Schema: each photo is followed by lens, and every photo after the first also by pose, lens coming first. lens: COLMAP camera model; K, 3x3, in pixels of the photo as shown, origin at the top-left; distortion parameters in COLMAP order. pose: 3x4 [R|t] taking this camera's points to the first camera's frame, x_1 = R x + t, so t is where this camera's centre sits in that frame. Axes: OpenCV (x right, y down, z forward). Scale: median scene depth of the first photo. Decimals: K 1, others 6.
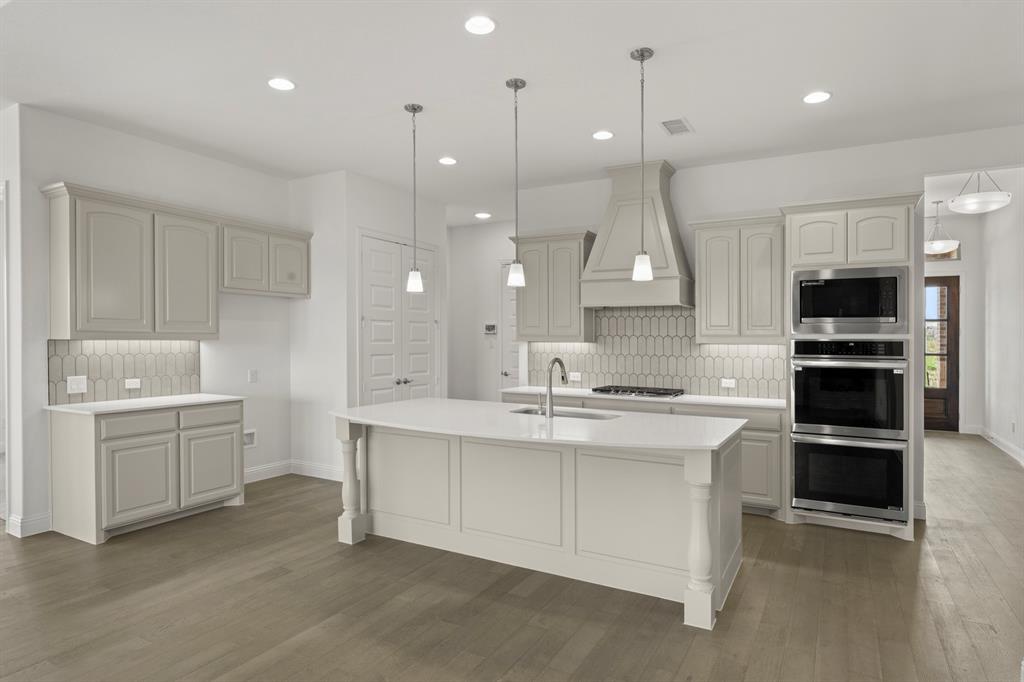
lens RADIAL K [[597.4, 0, 506.7], [0, 597.4, 340.1], [0, 0, 1]] dist [0.000736, 0.000092]
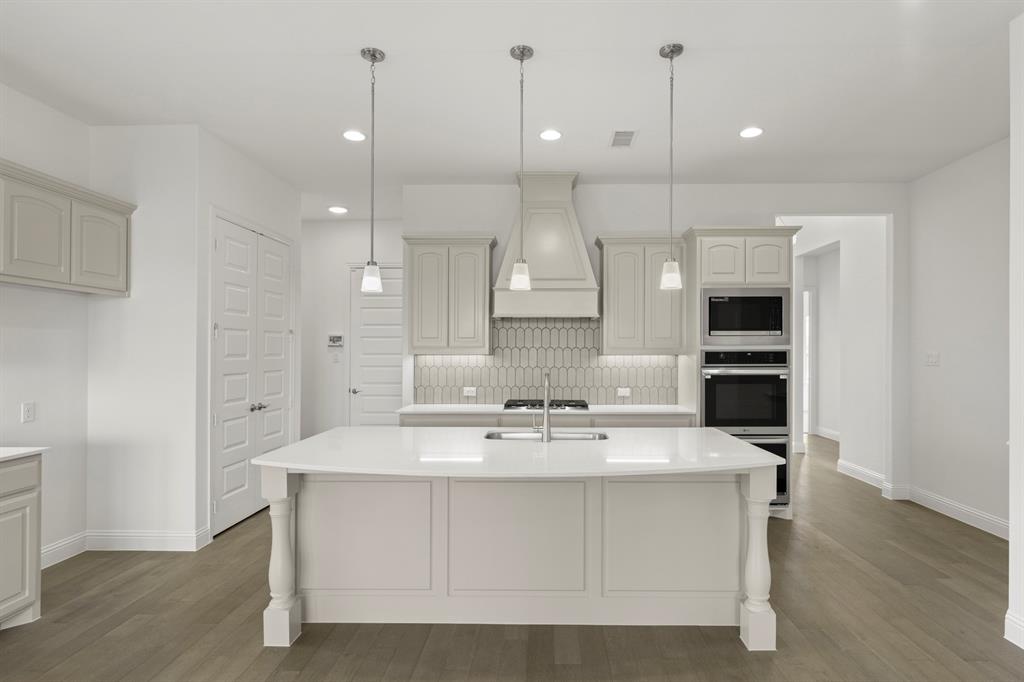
lens RADIAL K [[559.6, 0, 531.0], [0, 559.6, 339.7], [0, 0, 1]] dist [0.001401, 0.001113]
pose [[0.879659, 0.001086, 0.475604, -0.258287], [0.008334, 0.999809, -0.017696, -0.004333], [-0.475532, 0.019530, 0.879481, 0.220740]]
